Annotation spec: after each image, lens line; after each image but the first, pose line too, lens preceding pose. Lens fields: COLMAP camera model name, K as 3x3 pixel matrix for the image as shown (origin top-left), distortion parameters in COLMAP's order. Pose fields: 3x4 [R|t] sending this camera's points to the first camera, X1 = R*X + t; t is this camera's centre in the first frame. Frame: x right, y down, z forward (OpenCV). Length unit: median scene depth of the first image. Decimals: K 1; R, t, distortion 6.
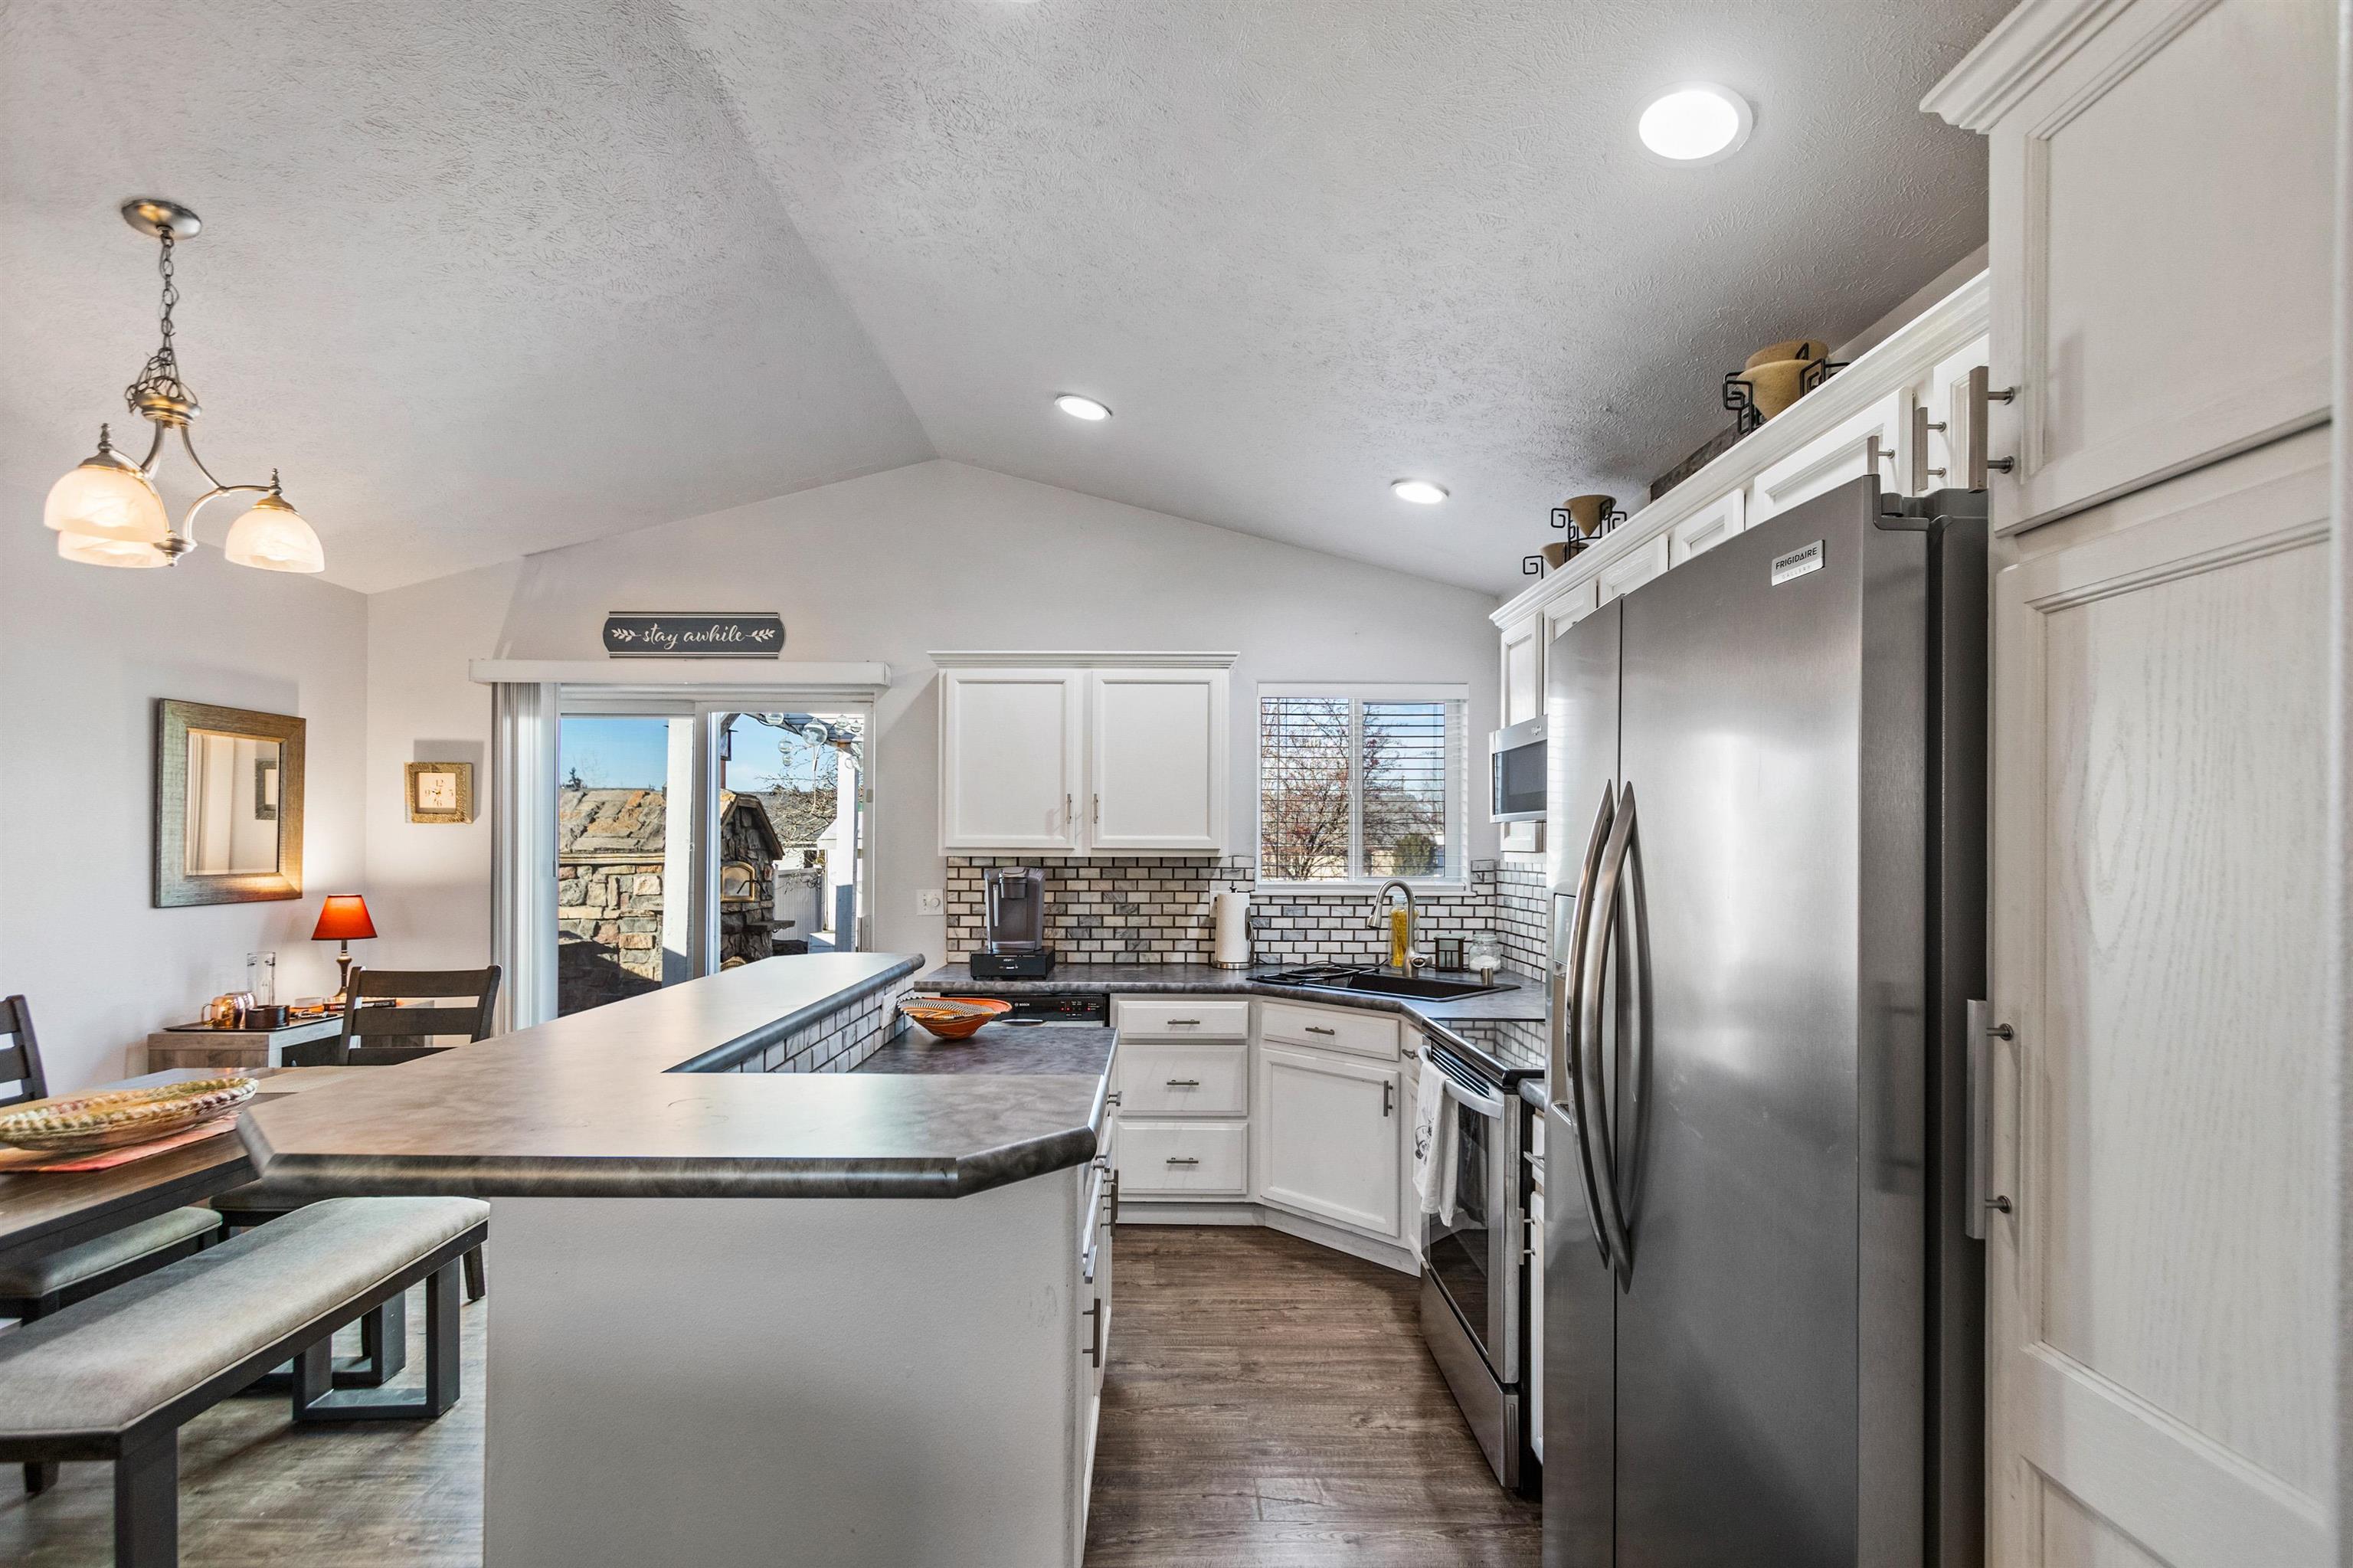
lens RADIAL K [[1074.0, 0, 1169.6], [0, 1074.0, 832.8], [0, 0, 1]] dist [0.002899, -0.000419]
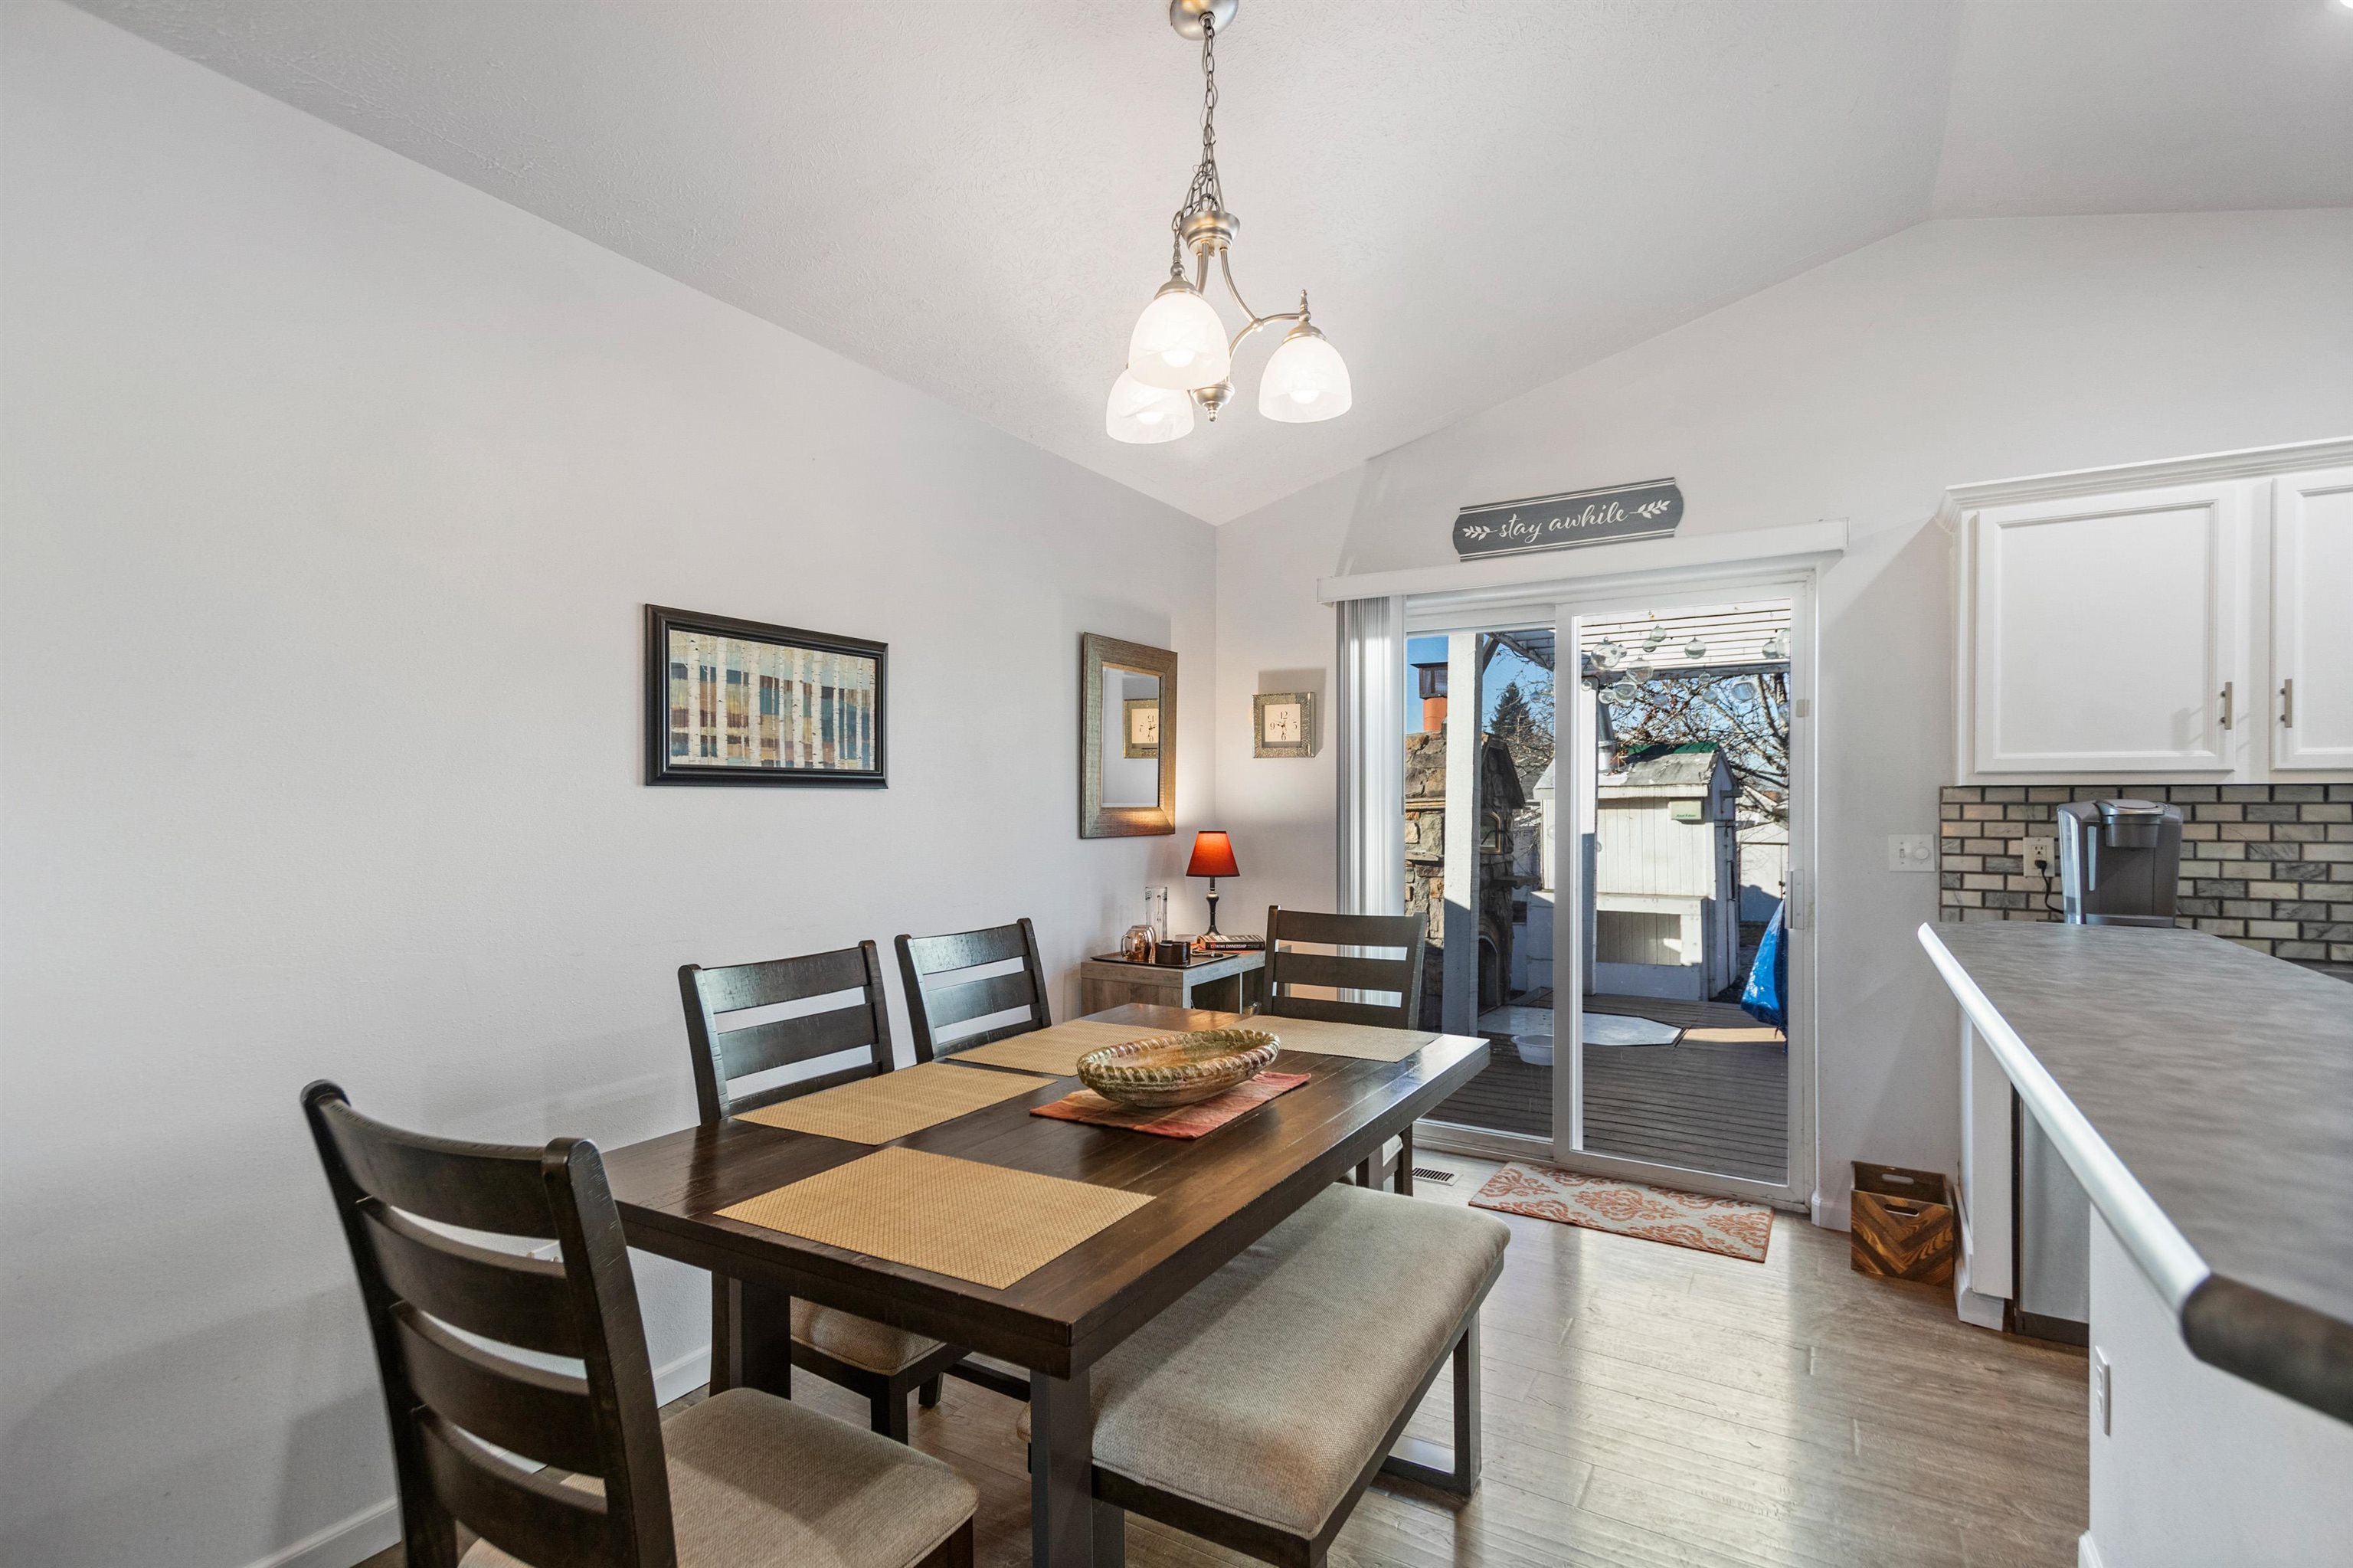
lens RADIAL K [[1093.3, 0, 1170.4], [0, 1093.3, 804.3], [0, 0, 1]] dist [0.004248, 0.000162]
pose [[0.852519, -0.000957, -0.522696, -0.263745], [0.006710, 0.999936, 0.009114, 0.022827], [0.522654, -0.011277, 0.852470, 0.129632]]
